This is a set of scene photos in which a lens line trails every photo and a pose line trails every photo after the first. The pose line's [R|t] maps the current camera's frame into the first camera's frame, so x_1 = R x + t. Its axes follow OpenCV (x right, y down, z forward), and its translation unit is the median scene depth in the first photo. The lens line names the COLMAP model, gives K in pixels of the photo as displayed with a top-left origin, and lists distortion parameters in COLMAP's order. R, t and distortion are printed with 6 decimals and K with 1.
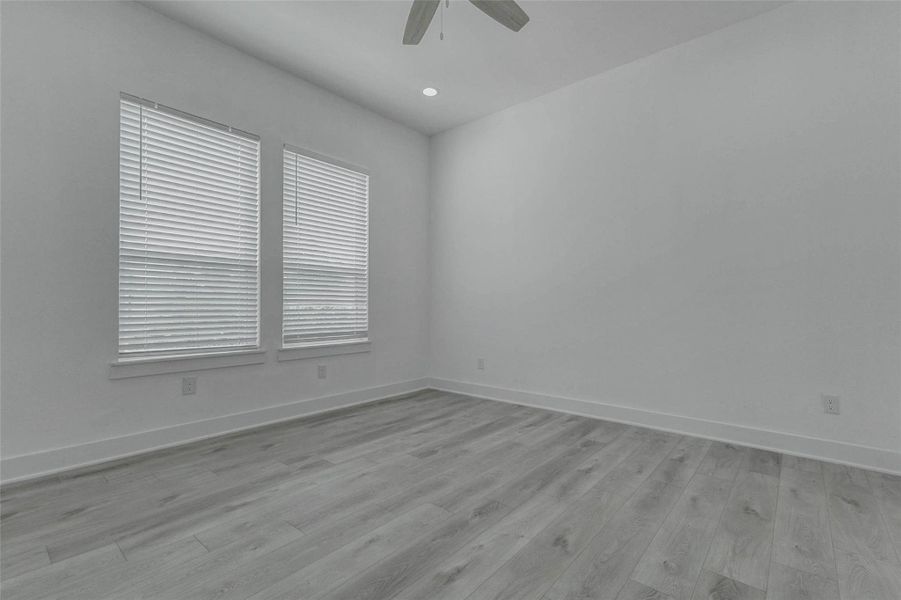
lens RADIAL K [[388.3, 0, 455.0], [0, 388.3, 298.2], [0, 0, 1]] dist [0.004598, 0.000107]
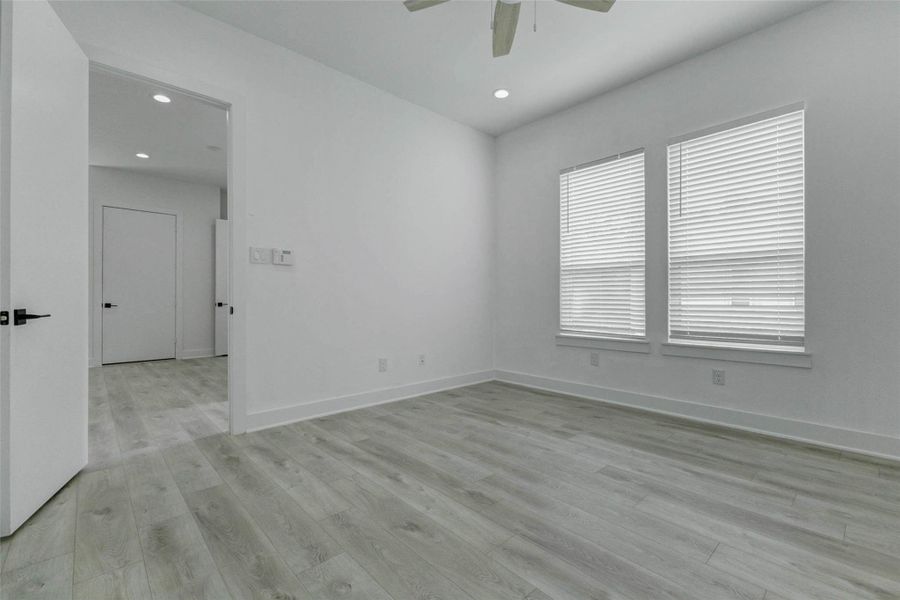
lens RADIAL K [[382.4, 0, 474.9], [0, 382.4, 294.8], [0, 0, 1]] dist [0.001866, -0.000051]
pose [[-0.063498, -0.014627, -0.997875, 0.785525], [0.021198, 0.999647, -0.016001, 0.012155], [0.997757, -0.022169, -0.063165, 0.754273]]
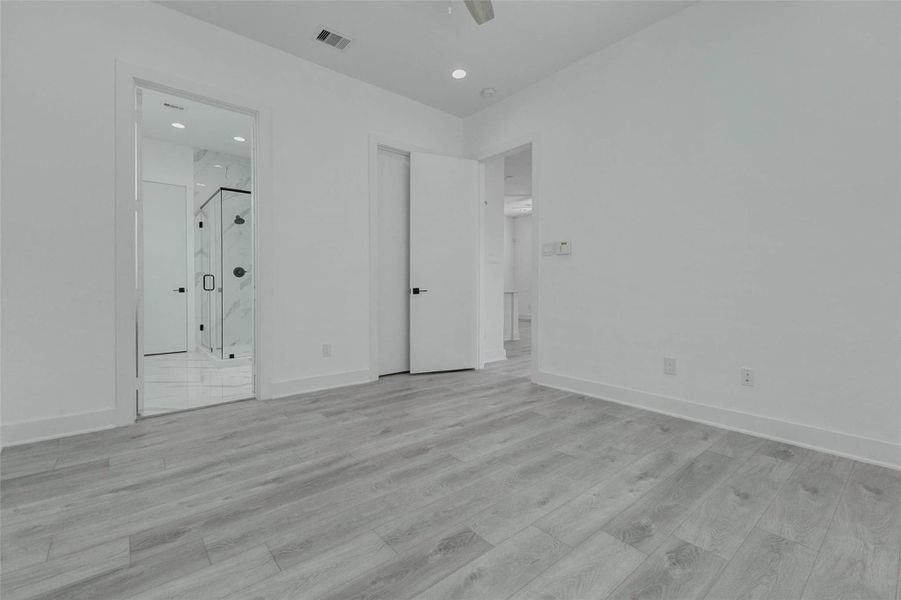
lens RADIAL K [[410.9, 0, 451.6], [0, 410.9, 292.3], [0, 0, 1]] dist [0.011804, 0.000282]
pose [[-0.988881, -0.005037, 0.148624, -0.151247], [-0.005767, 0.999973, -0.004483, 0.033324], [-0.148597, -0.005291, -0.988884, 1.600713]]
